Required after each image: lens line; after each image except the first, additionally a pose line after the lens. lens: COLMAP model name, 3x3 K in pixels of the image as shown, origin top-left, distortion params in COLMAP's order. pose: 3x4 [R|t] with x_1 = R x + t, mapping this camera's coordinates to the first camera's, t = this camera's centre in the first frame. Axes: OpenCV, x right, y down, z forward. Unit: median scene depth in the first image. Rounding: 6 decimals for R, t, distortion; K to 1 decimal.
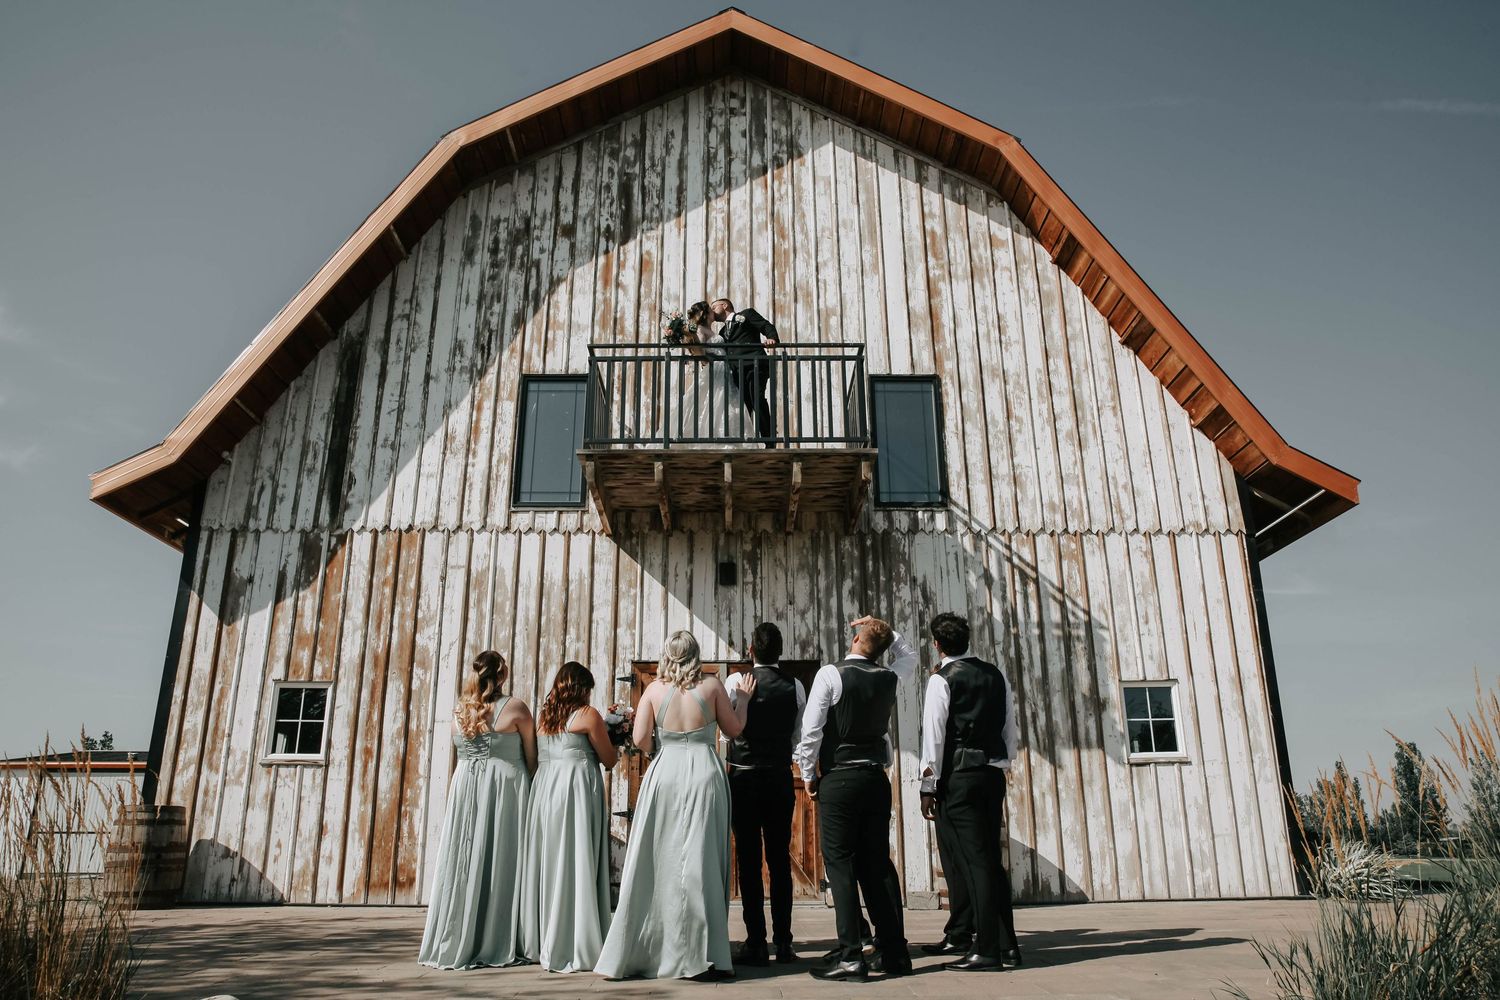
lens RADIAL K [[1016.3, 0, 742.4], [0, 1016.3, 527.1], [0, 0, 1]] dist [-0.098810, 0.070192]
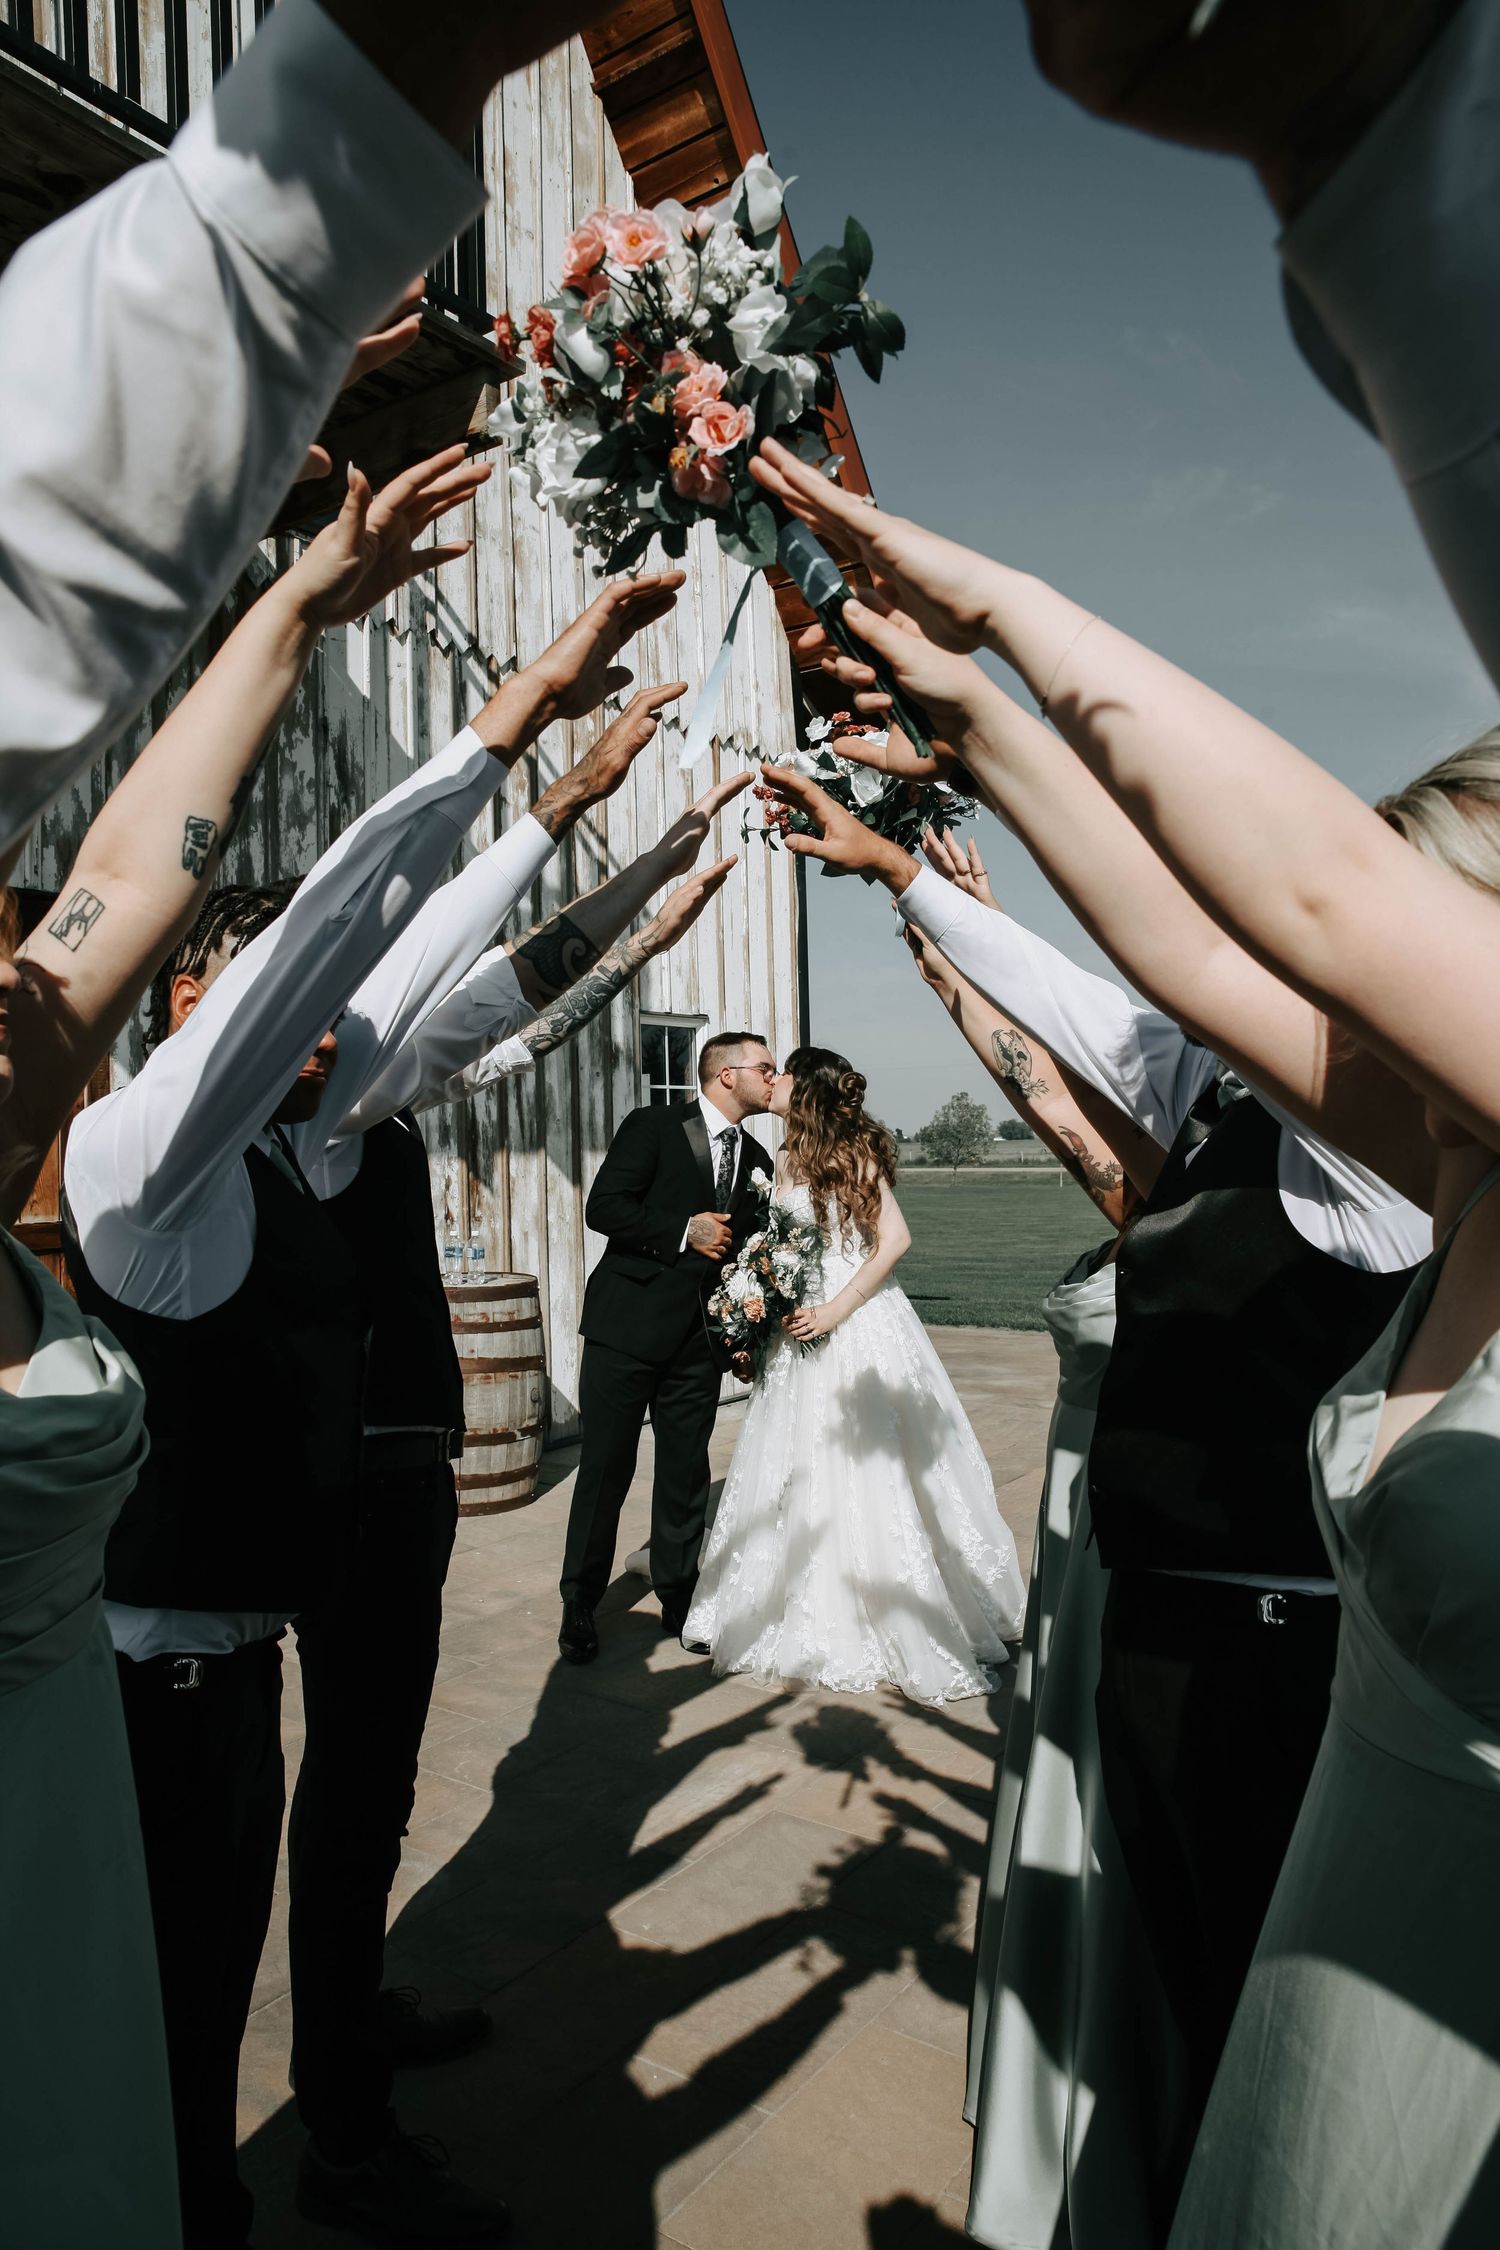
lens RADIAL K [[1524.5, 0, 749.7], [0, 1524.5, 1131.9], [0, 0, 1]] dist [-0.098810, 0.070192]
pose [[0.576320, -0.004295, 0.817213, -0.220529], [-0.225719, 0.960250, 0.164230, 0.070139], [-0.785433, -0.279110, 0.552442, 0.493149]]
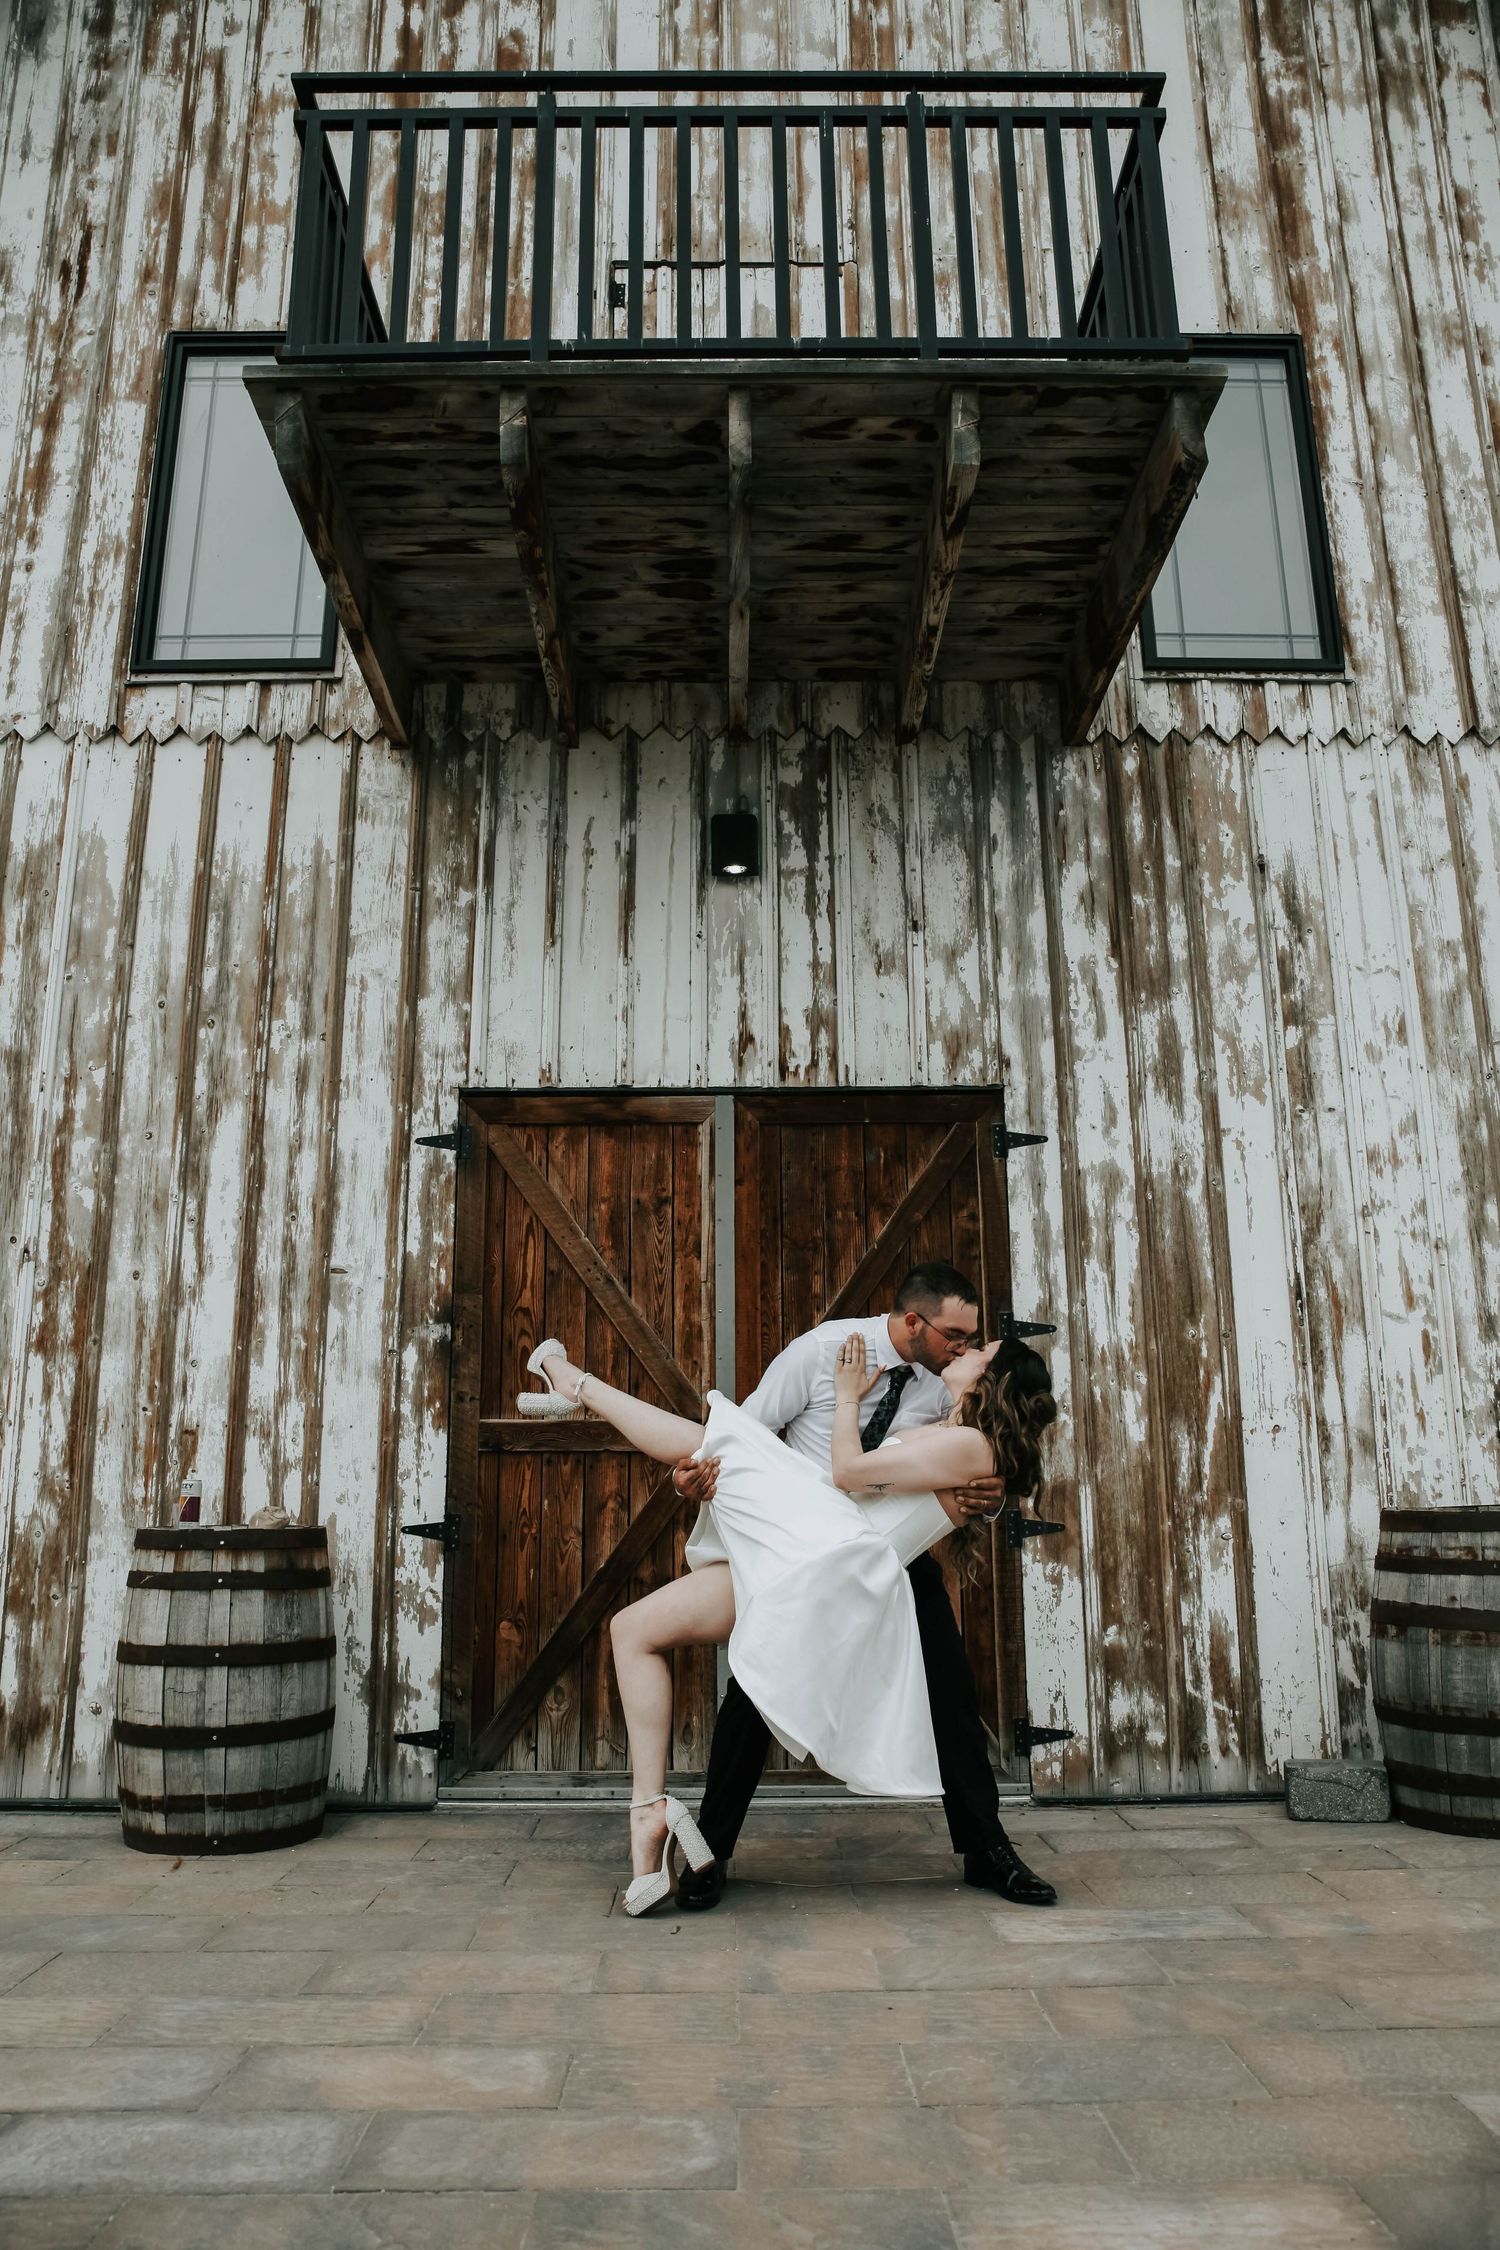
lens RADIAL K [[1524.5, 0, 744.5], [0, 1524.5, 1159.3], [0, 0, 1]] dist [-0.098810, 0.070192]
pose [[0.999990, -0.003836, 0.002236, -0.012699], [0.003643, 0.996721, 0.080831, 0.111048], [-0.002538, -0.080822, 0.996725, 0.467537]]
